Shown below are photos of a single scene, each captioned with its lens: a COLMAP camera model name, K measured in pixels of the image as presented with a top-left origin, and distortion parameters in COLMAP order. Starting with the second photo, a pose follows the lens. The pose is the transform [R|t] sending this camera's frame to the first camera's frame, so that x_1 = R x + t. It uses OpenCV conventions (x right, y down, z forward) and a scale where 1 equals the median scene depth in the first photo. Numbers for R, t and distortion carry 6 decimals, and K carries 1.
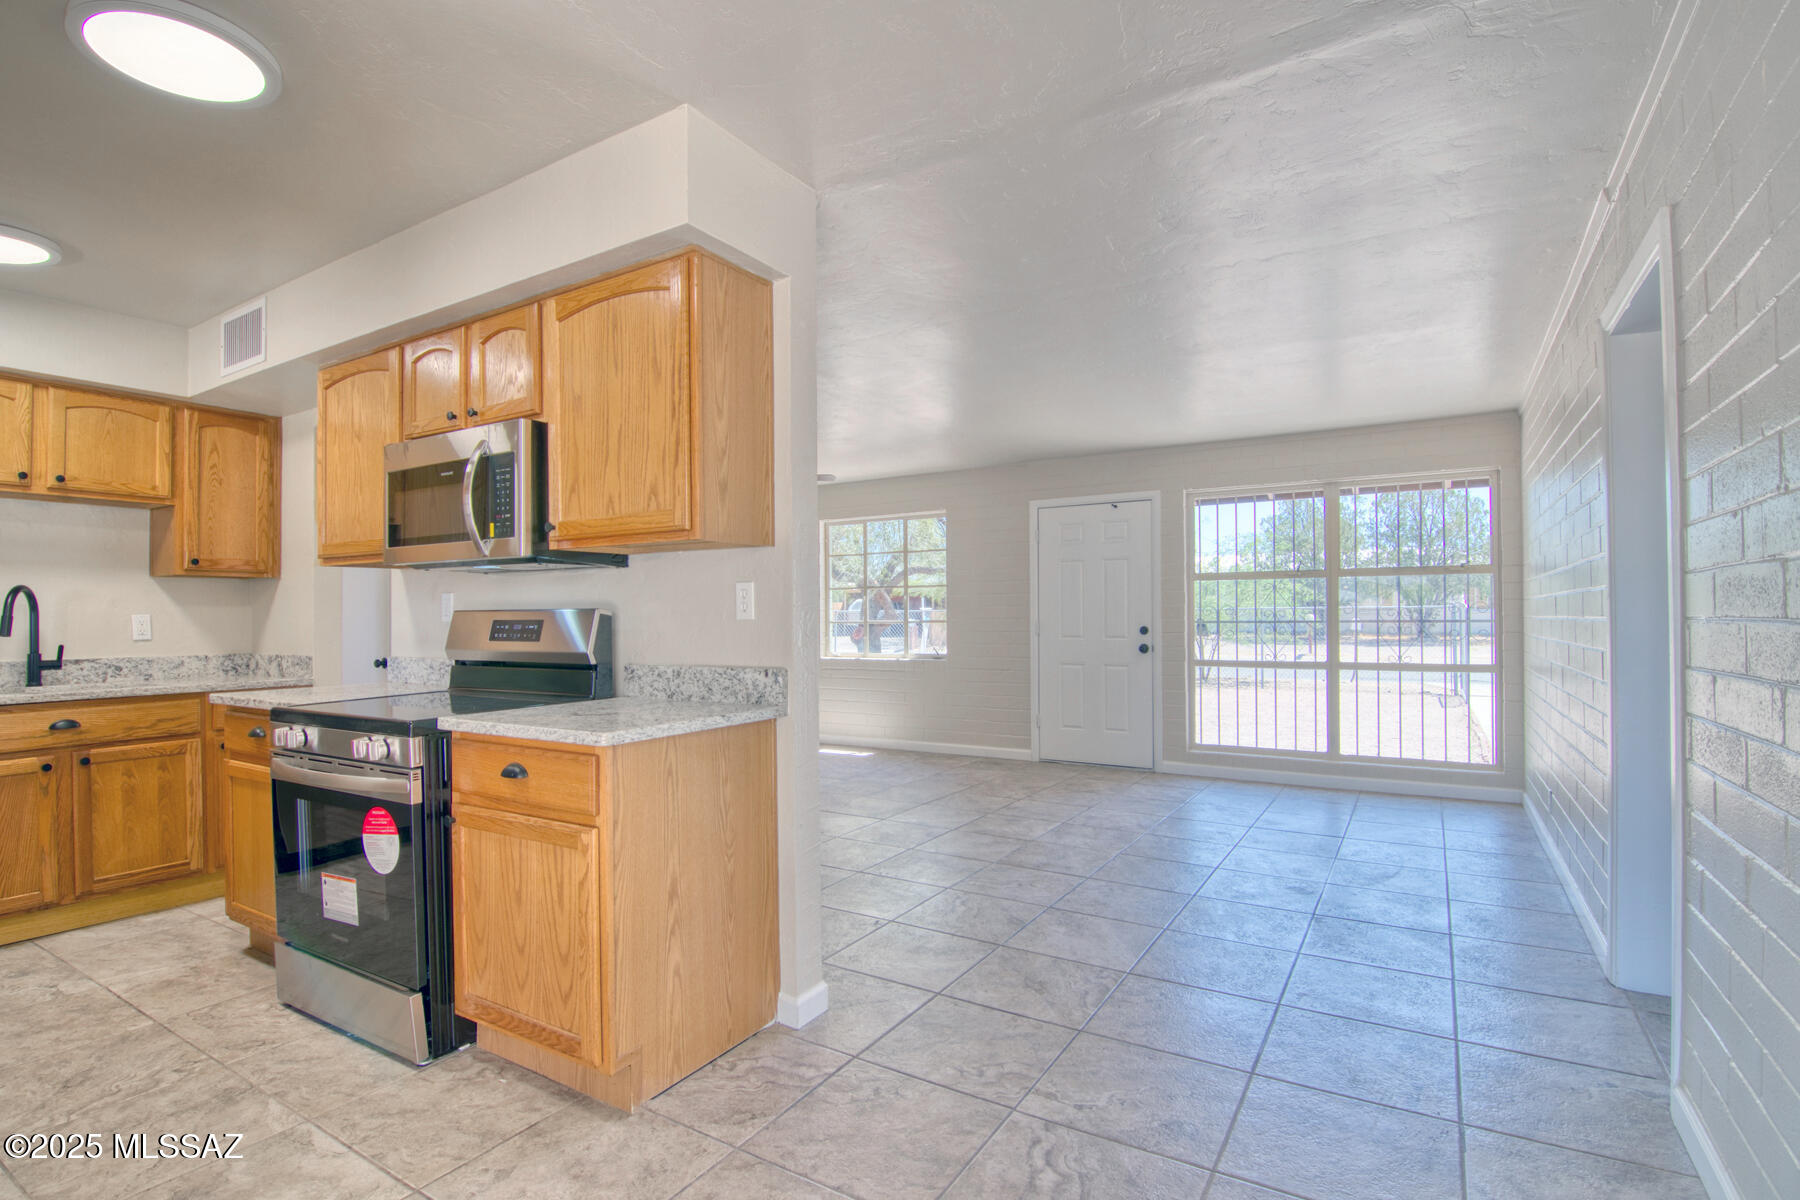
lens RADIAL K [[866.7, 0, 897.7], [0, 866.7, 610.8], [0, 0, 1]] dist [-0.003608, -0.012738]
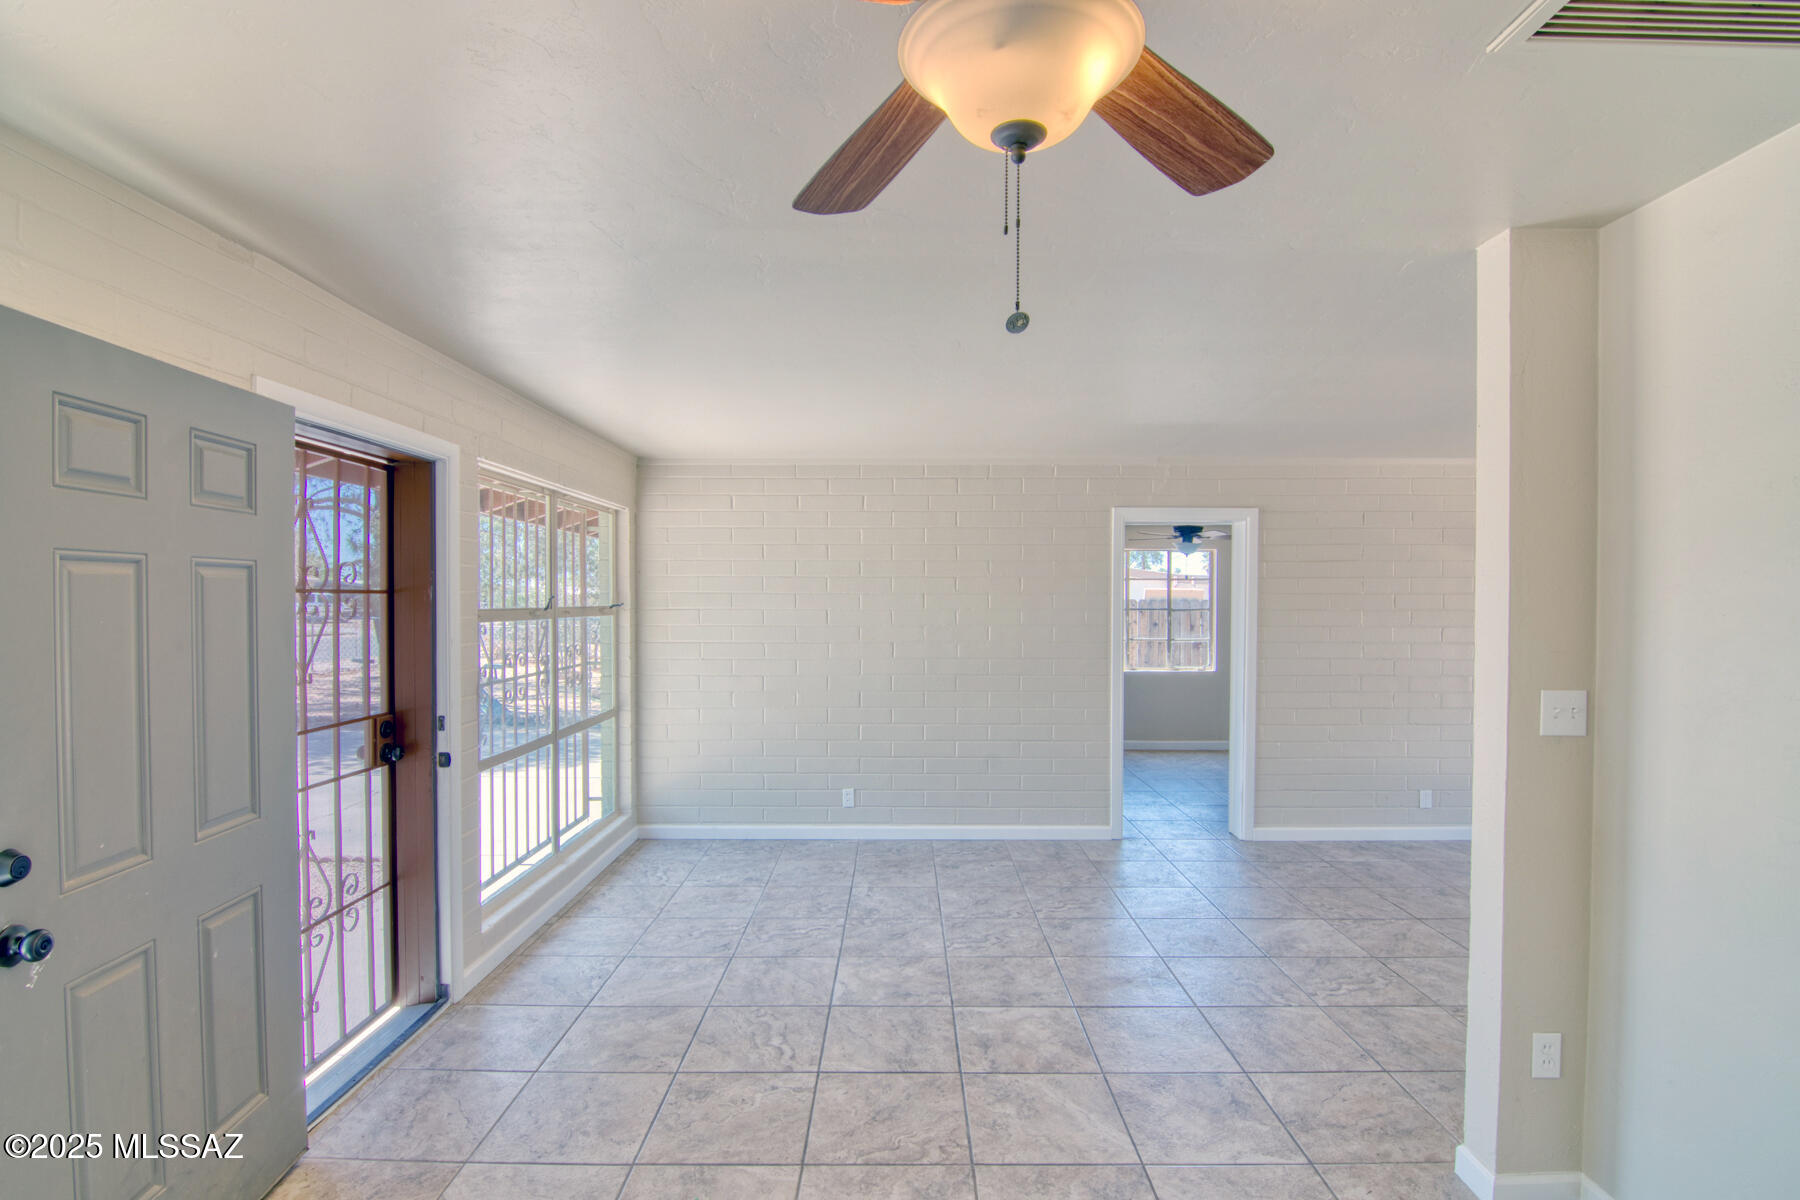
lens RADIAL K [[866.7, 0, 897.7], [0, 866.7, 610.8], [0, 0, 1]] dist [-0.003608, -0.012738]
pose [[-0.522080, -0.005386, 0.852880, -0.314501], [-0.005724, 0.999980, 0.002811, -0.053946], [-0.852877, -0.003414, -0.522100, 1.240242]]
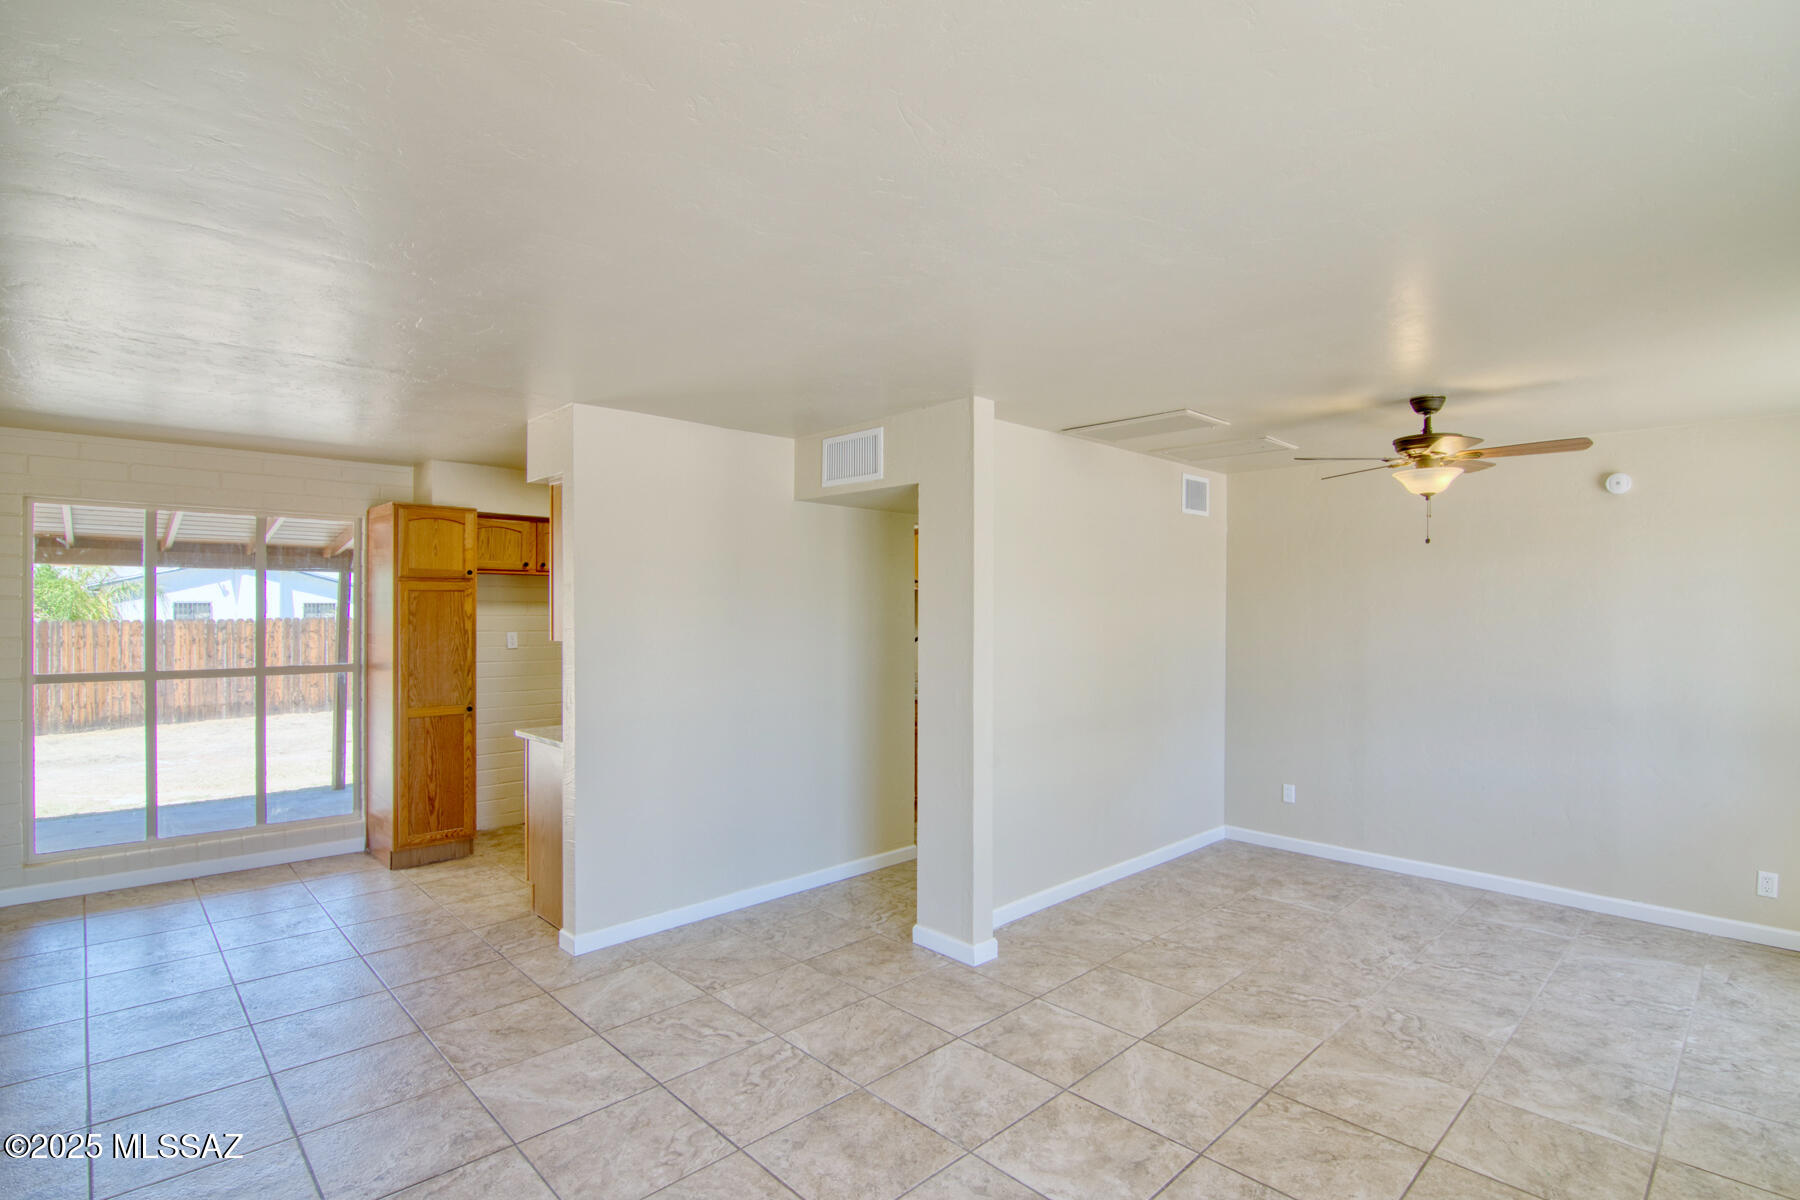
lens RADIAL K [[866.7, 0, 897.7], [0, 866.7, 610.8], [0, 0, 1]] dist [-0.003608, -0.012738]
pose [[-0.249899, 0.009743, -0.968223, 0.567386], [0.006681, 0.999943, 0.008338, -0.064932], [0.968249, -0.004385, -0.249950, 0.901882]]
